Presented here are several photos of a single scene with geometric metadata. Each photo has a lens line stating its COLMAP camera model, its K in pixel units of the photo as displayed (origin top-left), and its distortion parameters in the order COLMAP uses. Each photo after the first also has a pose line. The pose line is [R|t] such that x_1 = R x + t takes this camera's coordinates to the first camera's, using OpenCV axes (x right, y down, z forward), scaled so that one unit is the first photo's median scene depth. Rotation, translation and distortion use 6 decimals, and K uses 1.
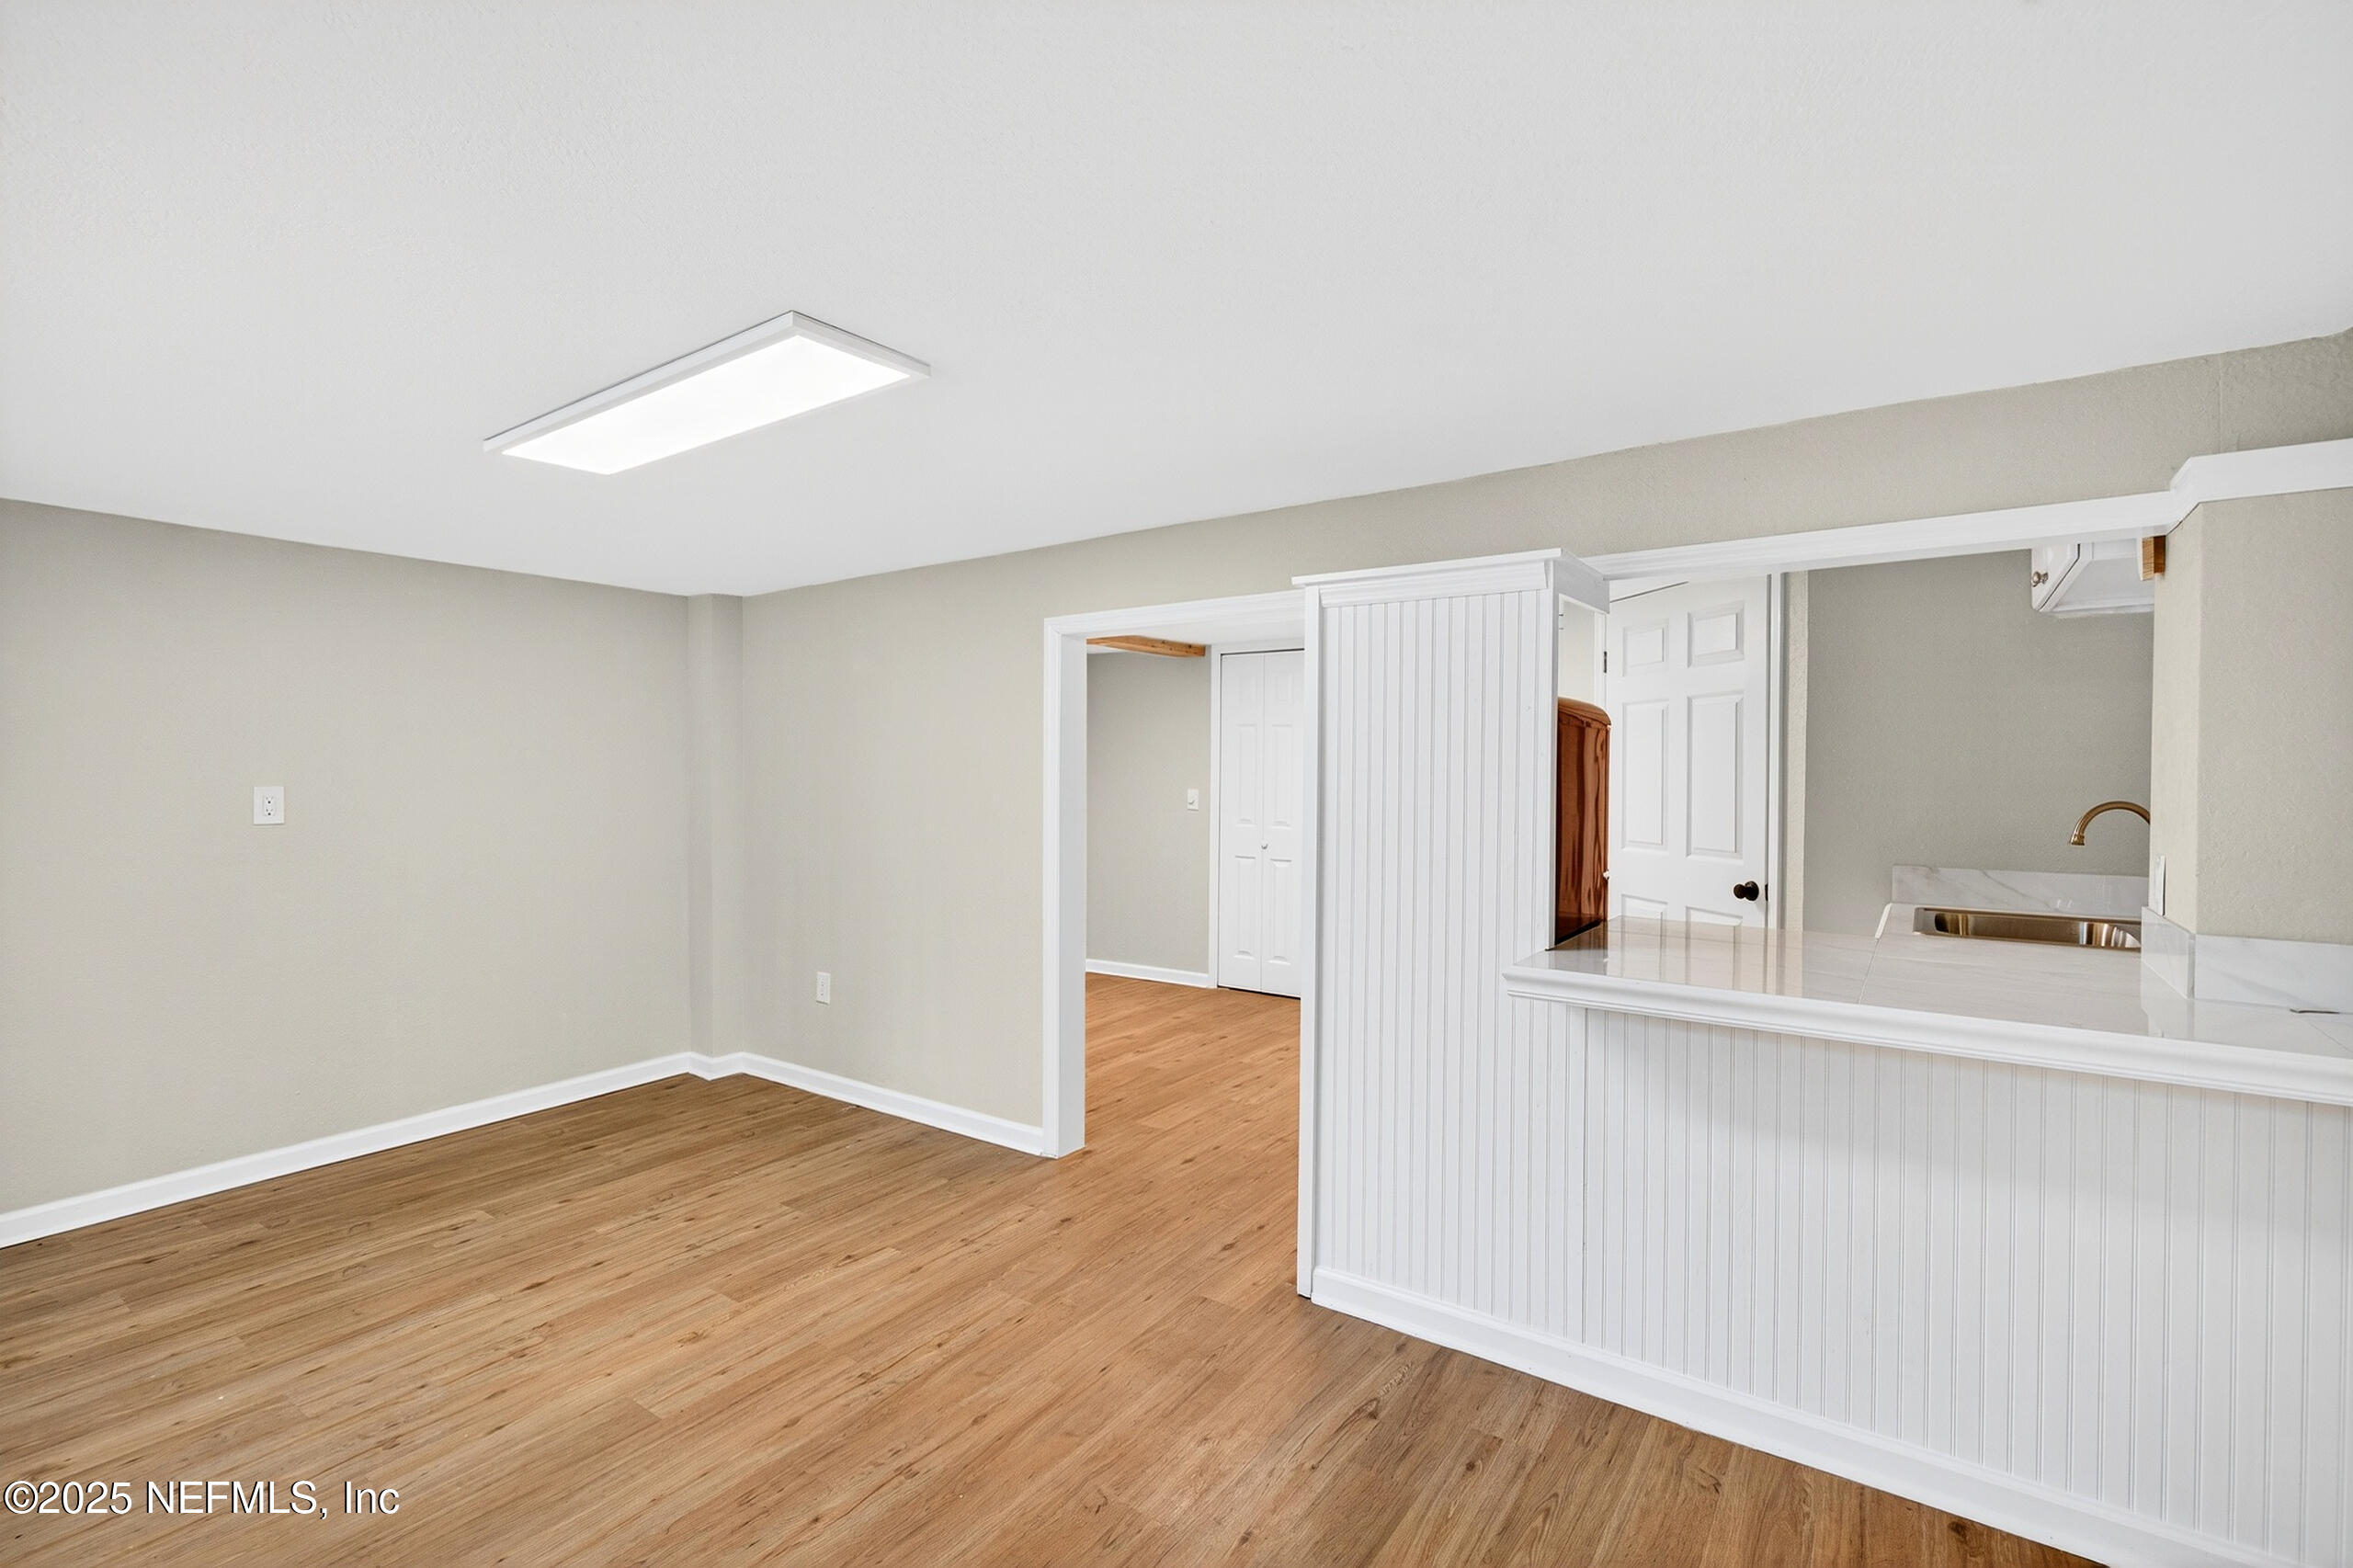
lens RADIAL K [[1058.3, 0, 1173.0], [0, 1058.3, 774.7], [0, 0, 1]] dist [-0.000925, 0.000025]
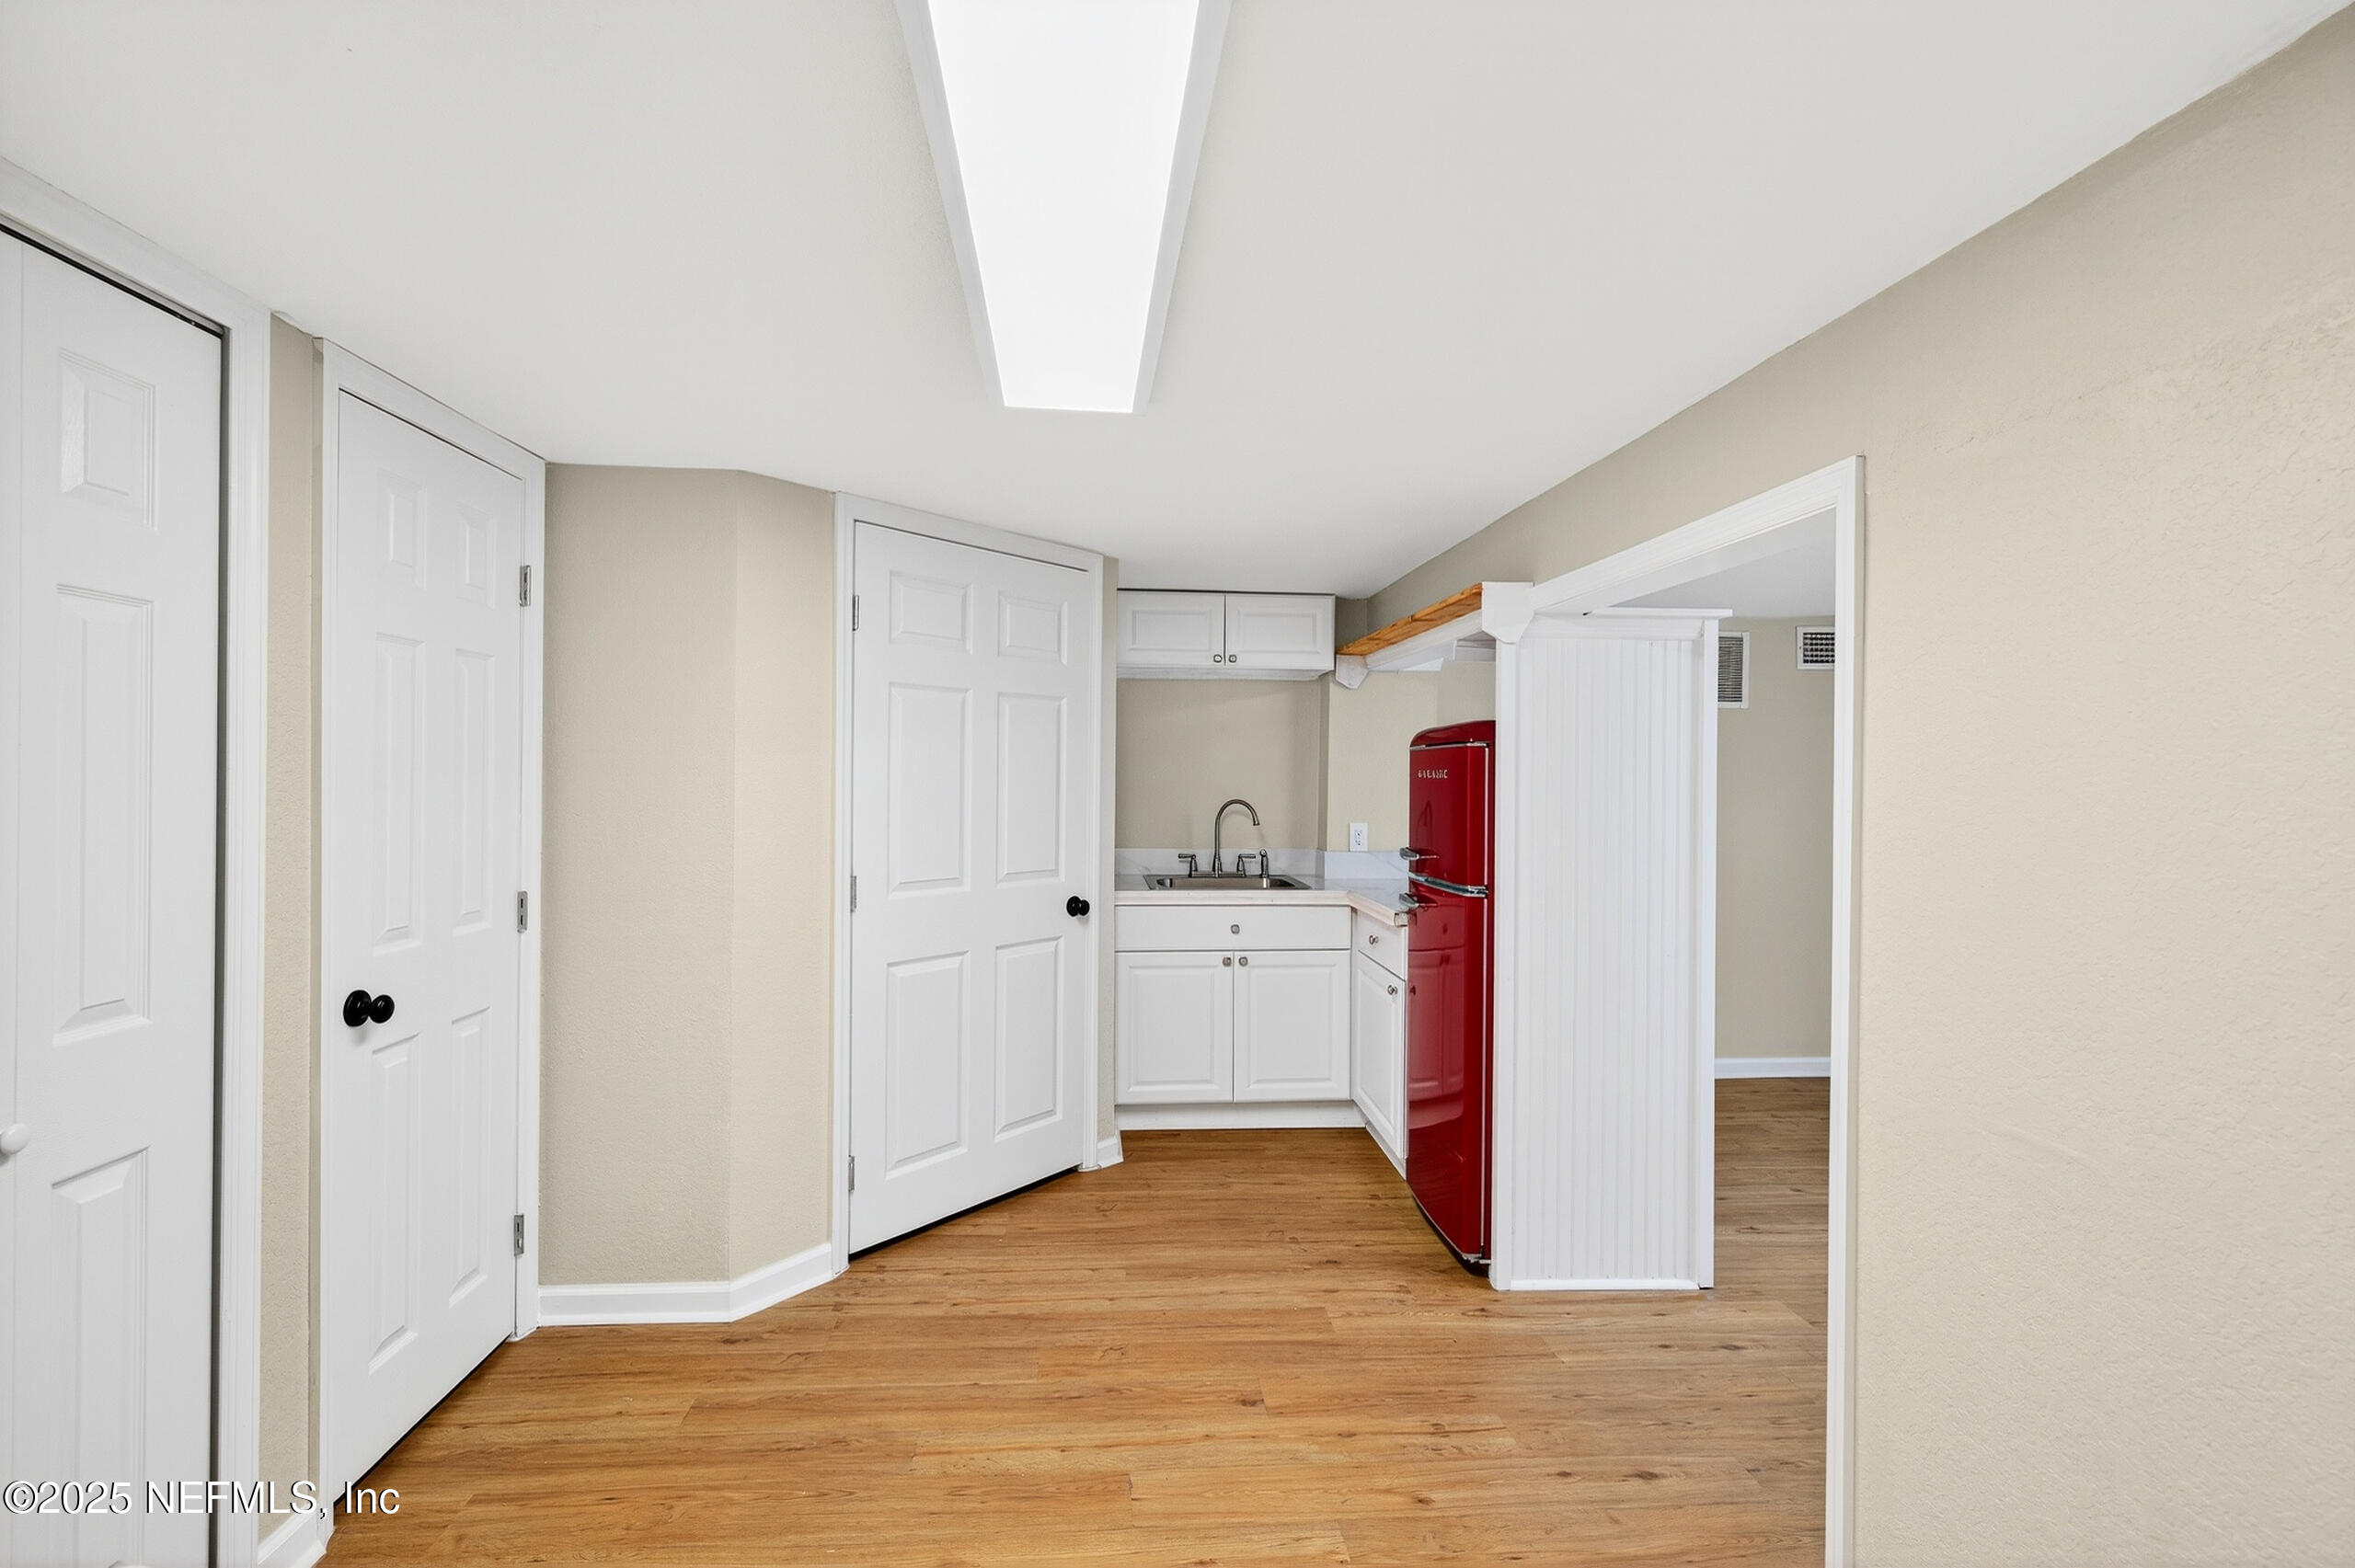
lens RADIAL K [[1059.1, 0, 1174.0], [0, 1059.1, 774.7], [0, 0, 1]] dist [-0.000925, 0.000025]
pose [[-0.635926, -0.007684, 0.771712, -0.401304], [-0.008128, 0.999962, 0.003258, -0.021200], [-0.771707, -0.004201, -0.635964, 2.392446]]
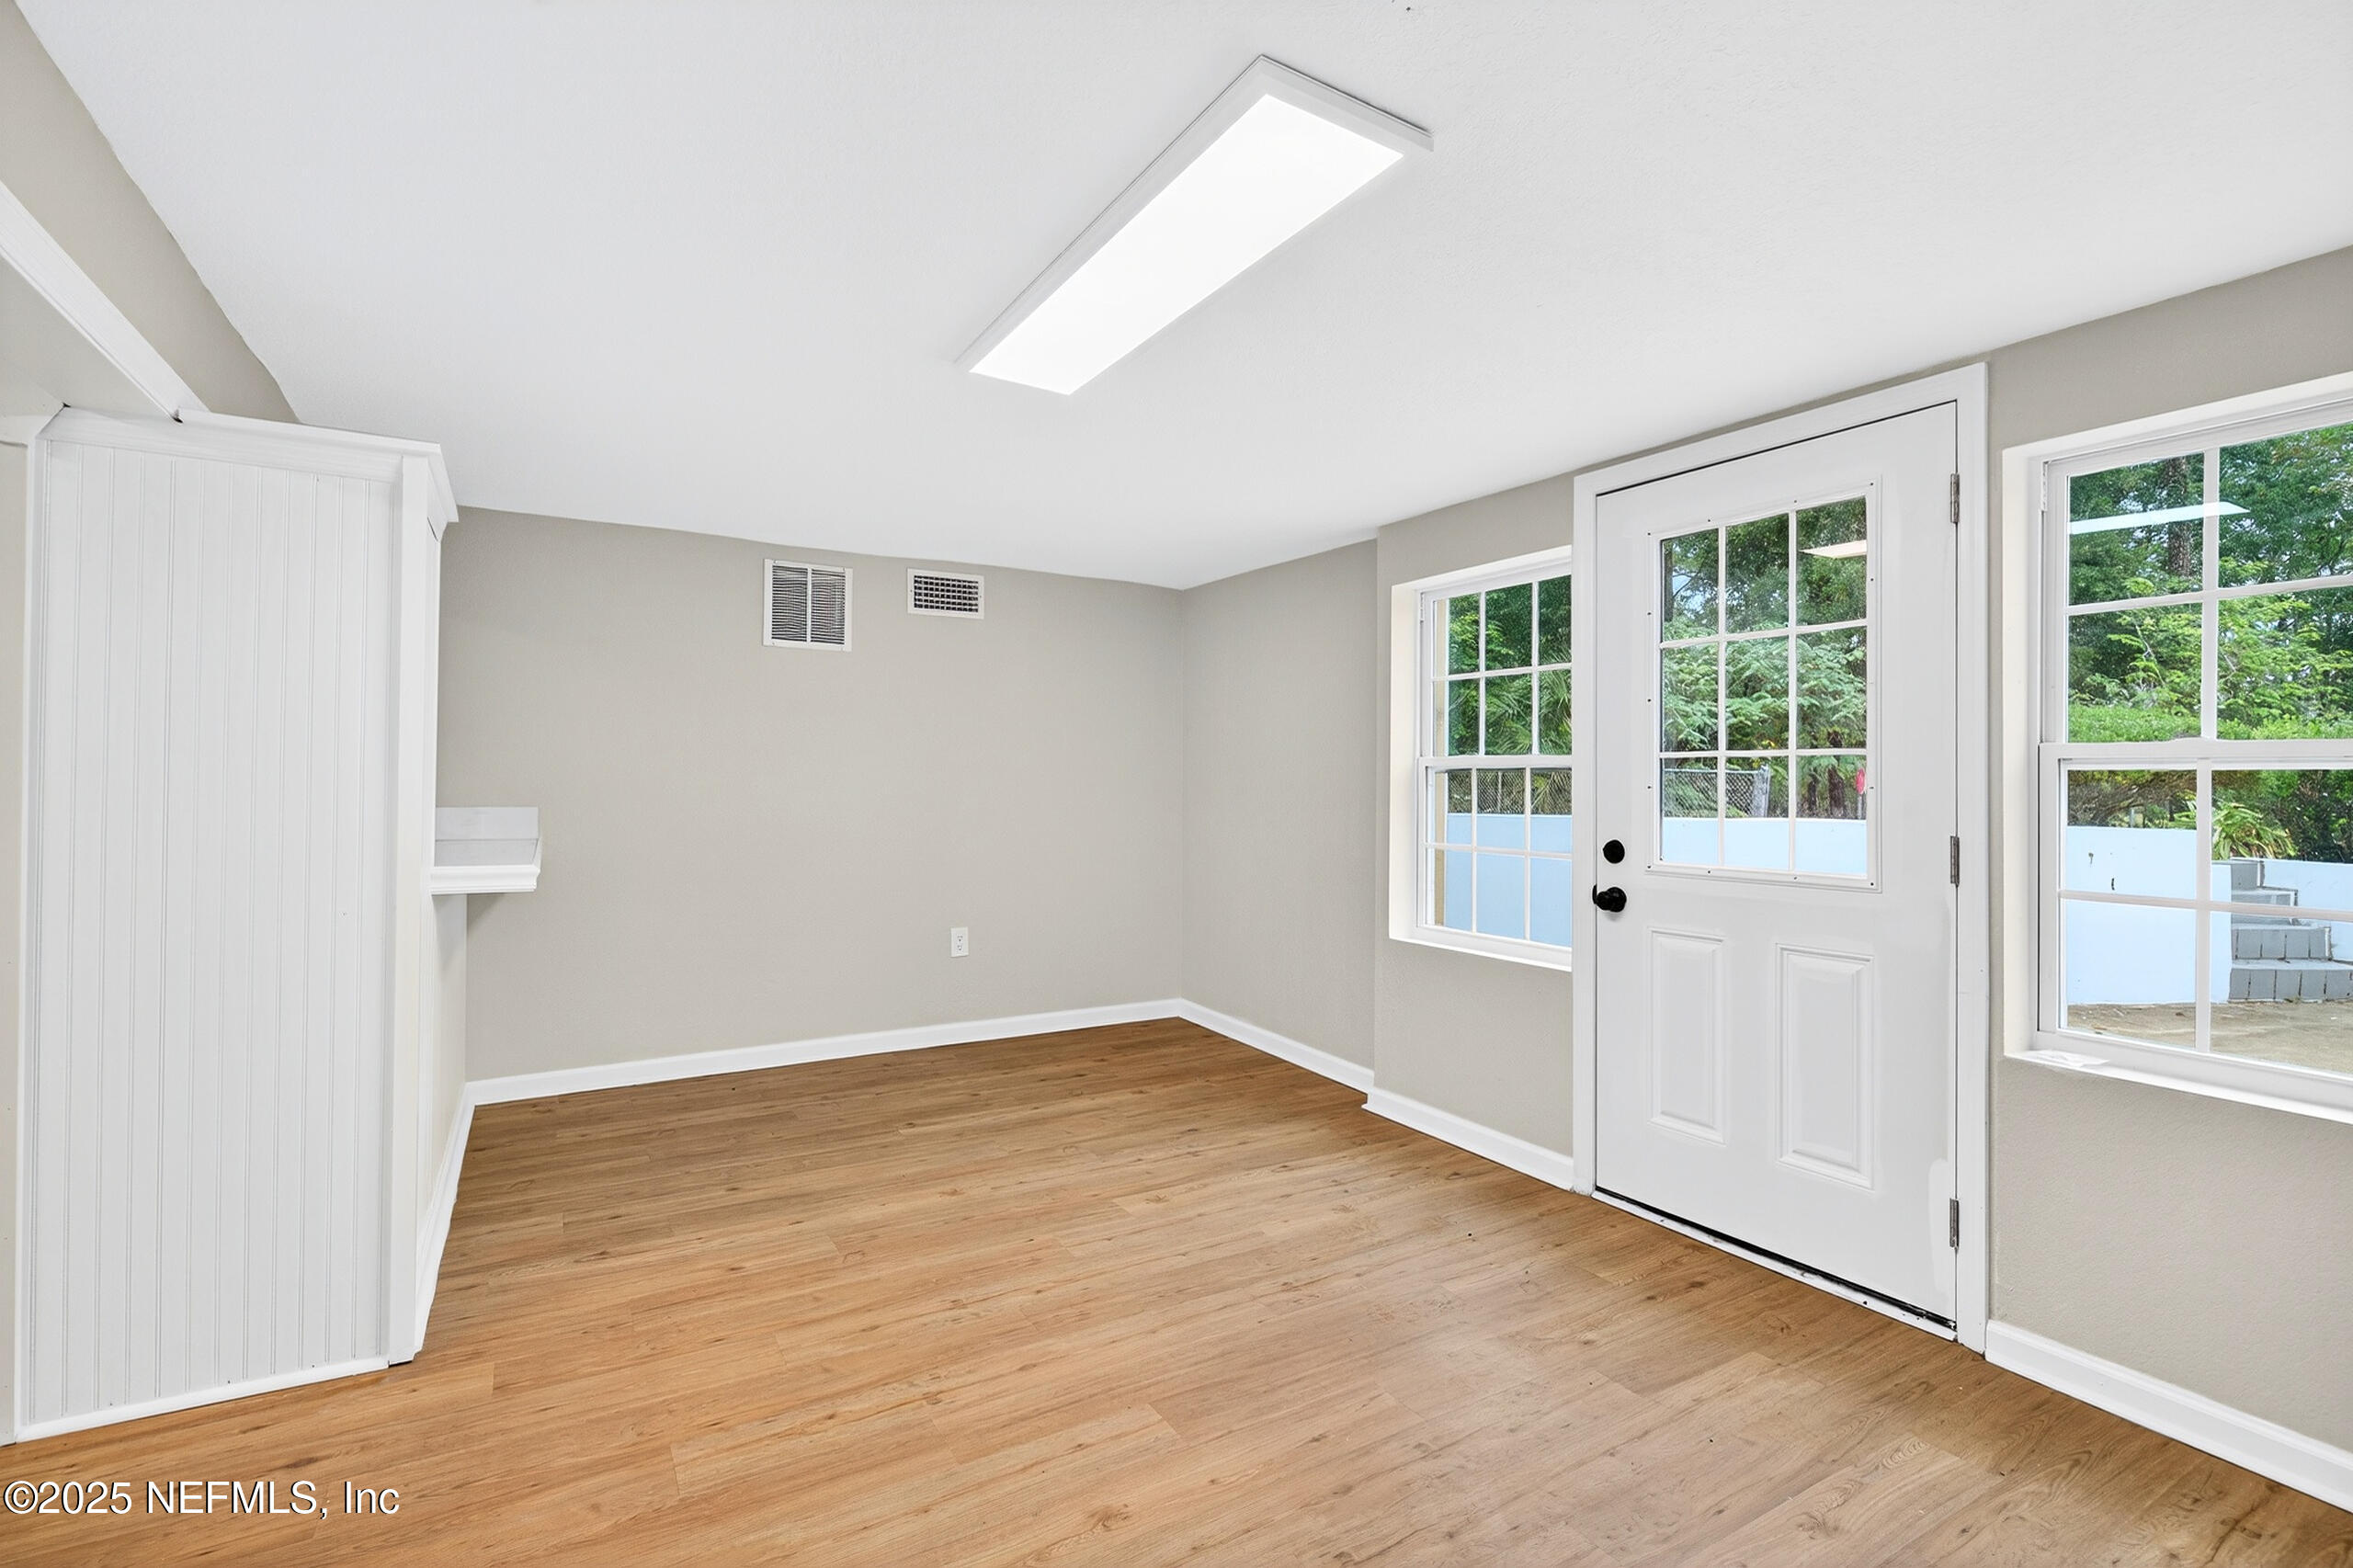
lens RADIAL K [[1058.3, 0, 1173.0], [0, 1058.3, 774.7], [0, 0, 1]] dist [-0.000925, 0.000025]
pose [[-0.914458, -0.011203, 0.404525, -0.806695], [-0.013280, 0.999909, -0.002327, 0.062593], [-0.404462, -0.007500, -0.914524, 1.705927]]
